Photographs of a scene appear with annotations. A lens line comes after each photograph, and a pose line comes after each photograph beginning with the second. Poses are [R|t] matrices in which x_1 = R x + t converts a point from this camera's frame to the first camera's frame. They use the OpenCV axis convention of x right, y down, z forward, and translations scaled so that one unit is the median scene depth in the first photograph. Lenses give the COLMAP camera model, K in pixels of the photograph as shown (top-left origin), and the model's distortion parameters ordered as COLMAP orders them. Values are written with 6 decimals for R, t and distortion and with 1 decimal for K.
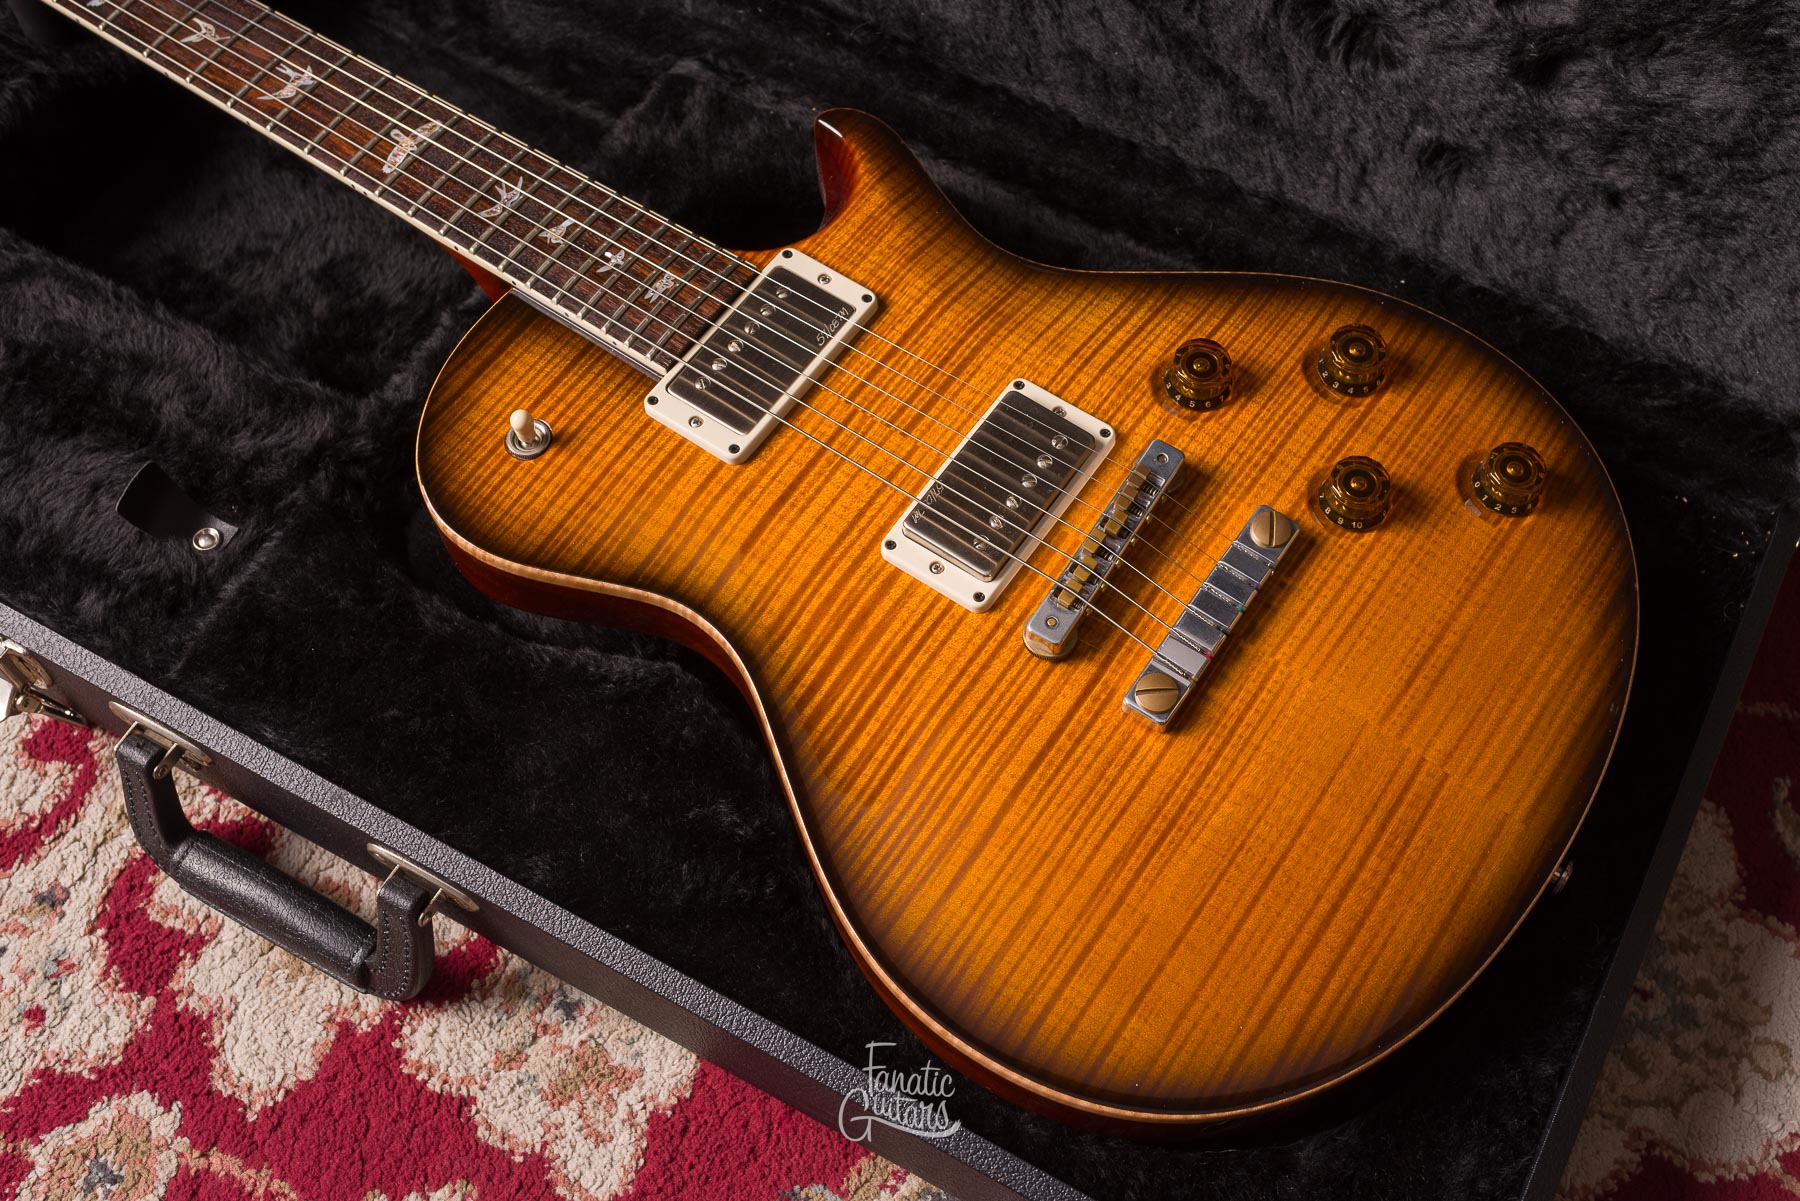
lens RADIAL K [[1898.9, 0, 986.9], [0, 1898.9, 591.3], [0, 0, 1]] dist [0.002954, 0.013438]
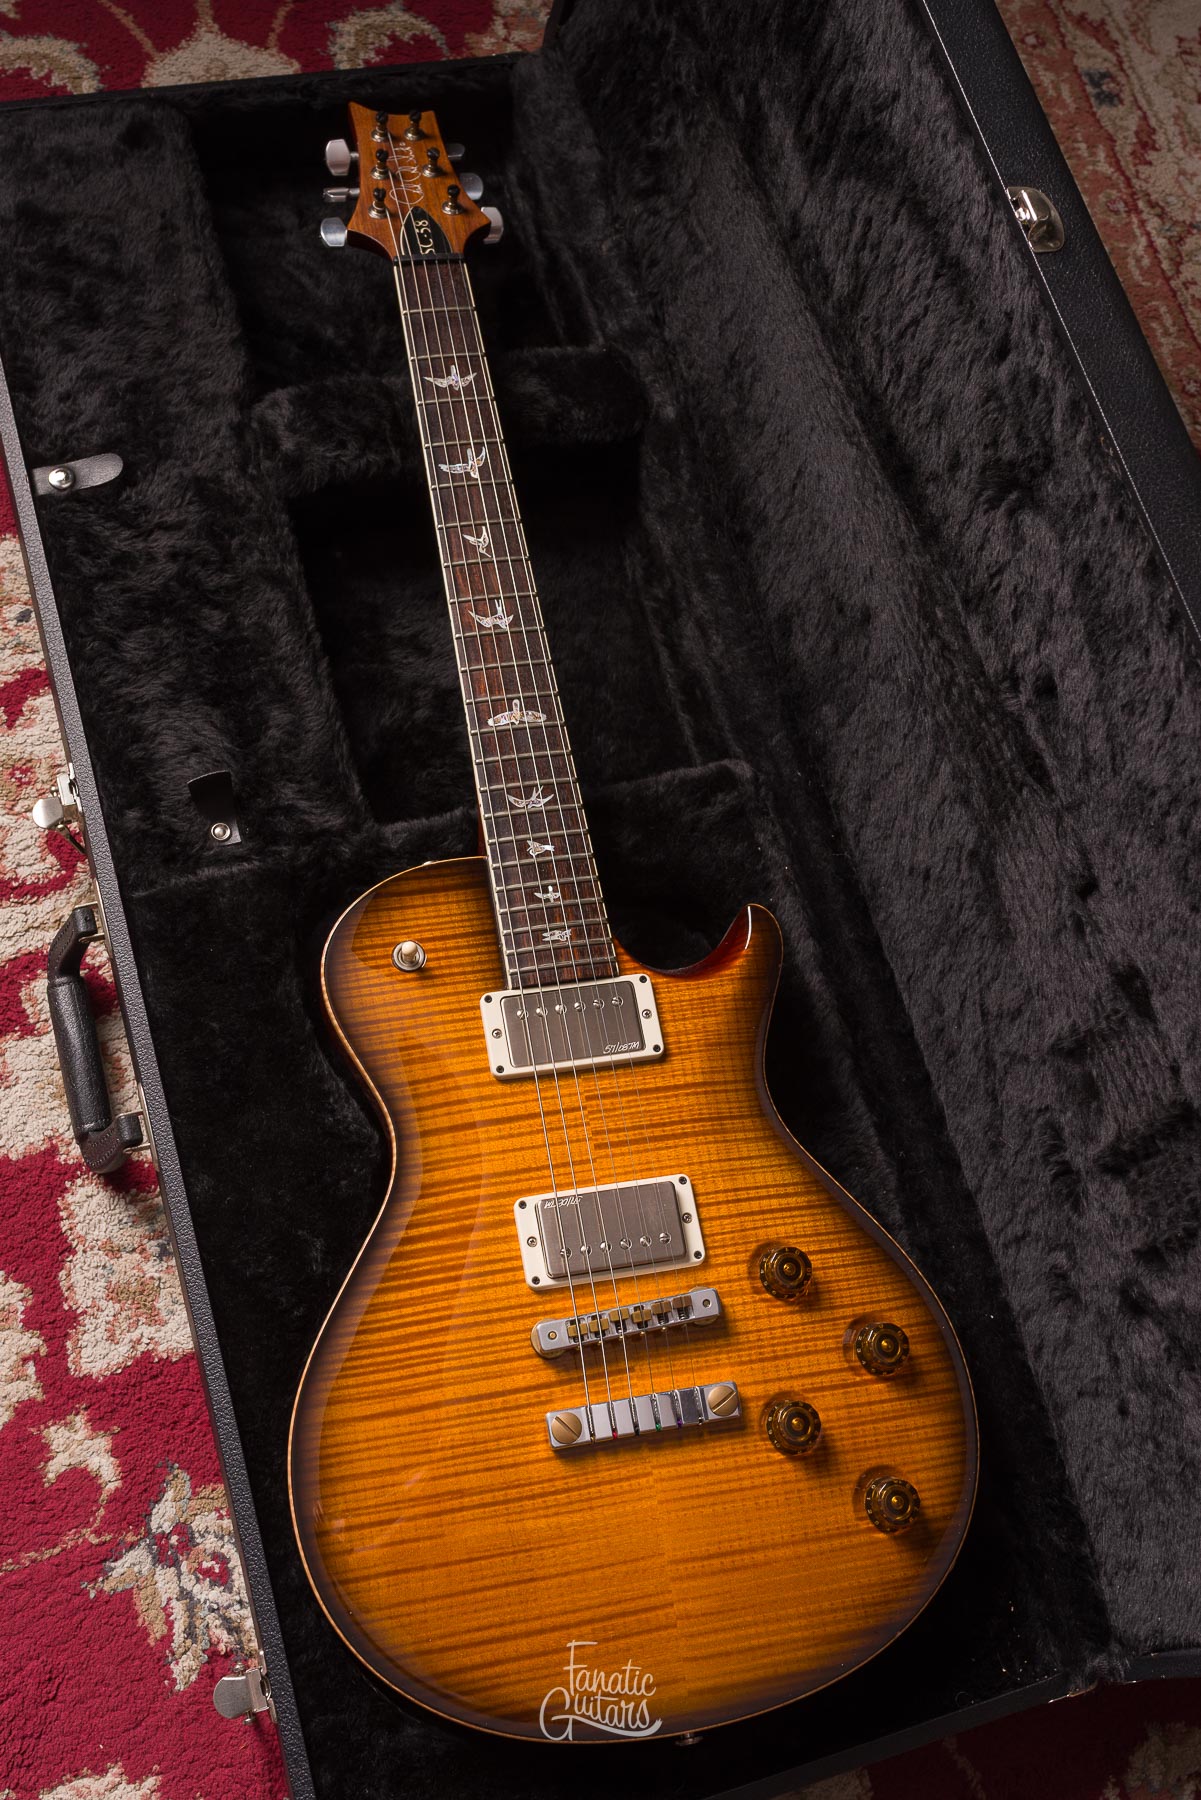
lens RADIAL K [[2029.0, 0, 579.2], [0, 2029.0, 833.4], [0, 0, 1]] dist [0.011708, -0.027255]
pose [[0.692963, 0.694575, -0.193310, 0.074230], [-0.687794, 0.717269, 0.111641, -0.400708], [0.216198, 0.055594, 0.974765, -0.446763]]
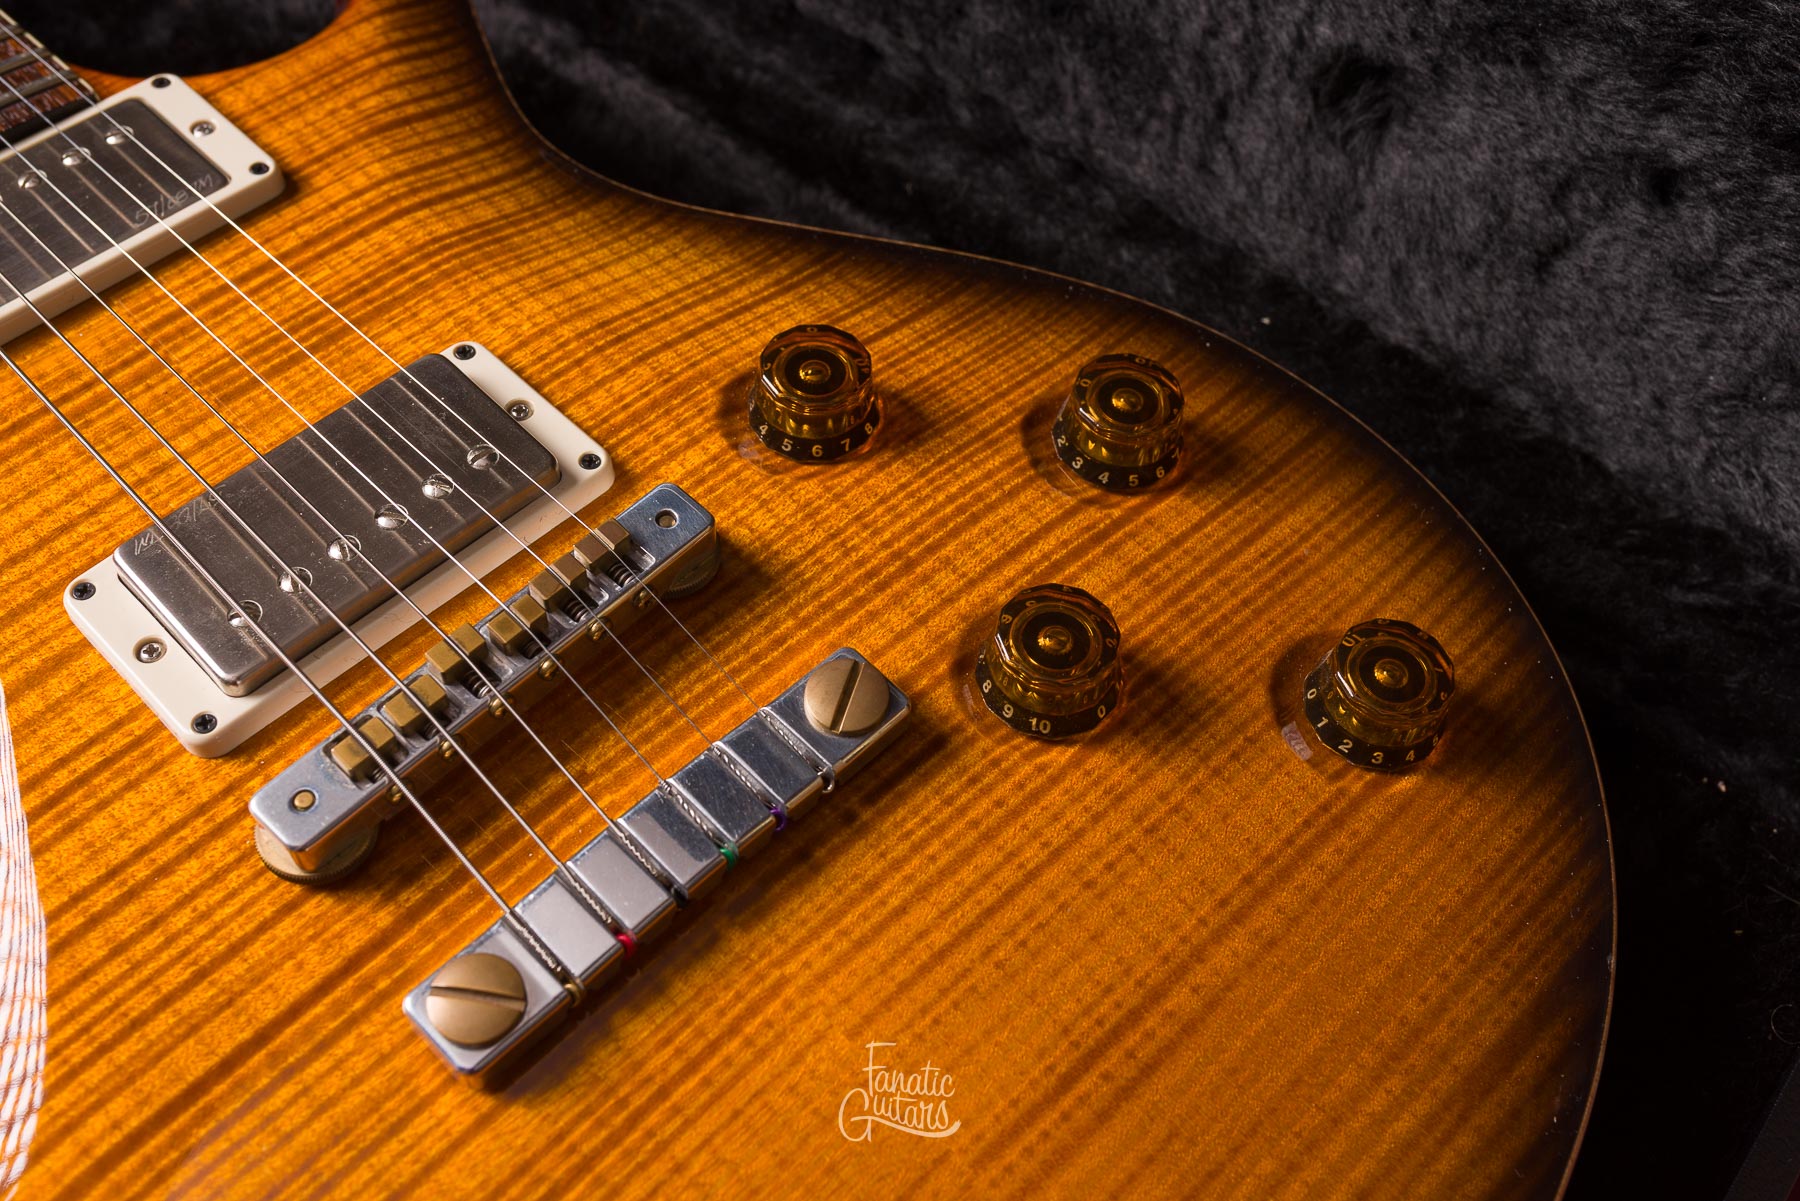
lens RADIAL K [[1795.3, 0, 900.0], [0, 1795.3, 600.5], [0, 0, 1]] dist [-0.000923, -0.009395]
pose [[0.981374, 0.173267, -0.082963, 0.188655], [-0.182308, 0.976153, -0.117854, -0.005563], [0.060564, 0.130784, 0.989559, 0.532256]]
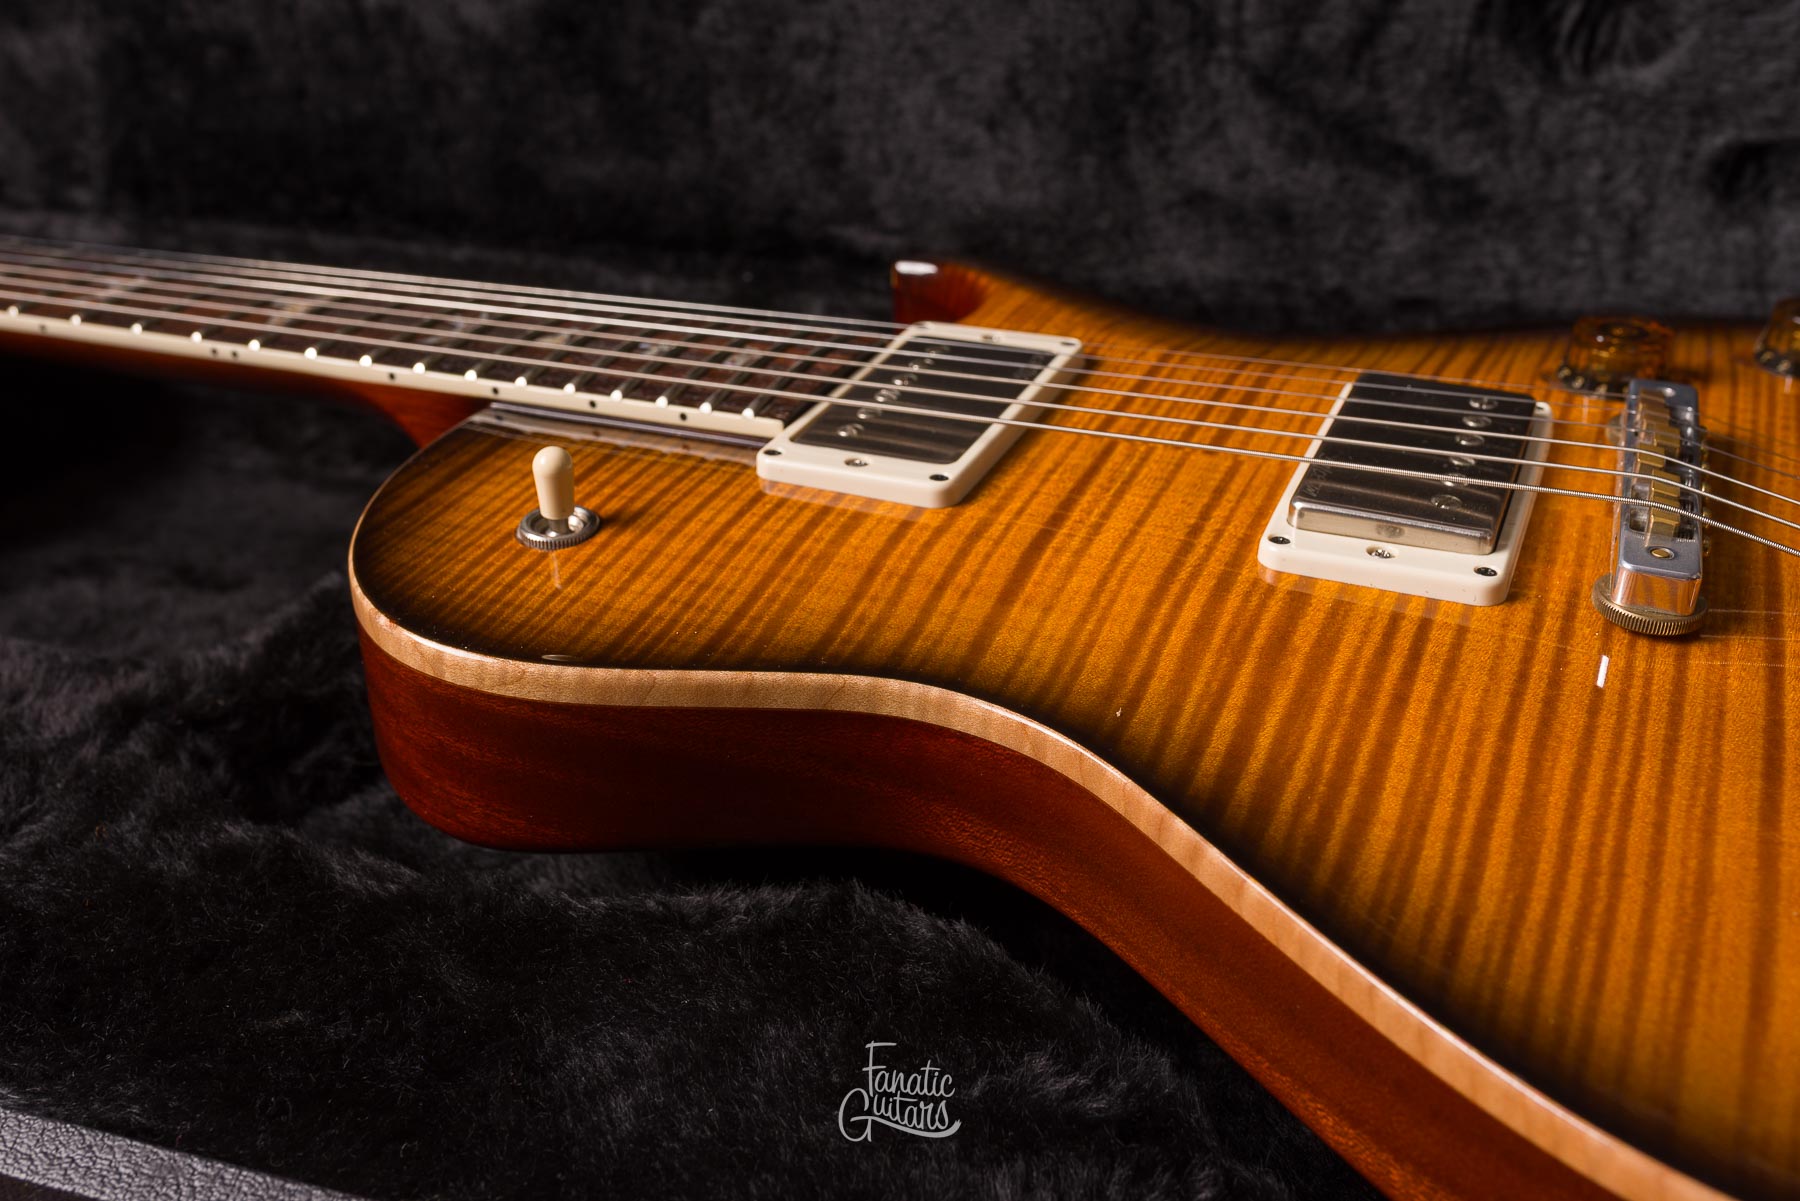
lens RADIAL K [[1795.3, 0, 900.0], [0, 1795.3, 600.5], [0, 0, 1]] dist [-0.000923, -0.009395]
pose [[0.981832, -0.112996, 0.152439, -0.225888], [0.177906, 0.827581, -0.532409, 0.230838], [-0.065995, 0.549856, 0.832648, 0.572580]]
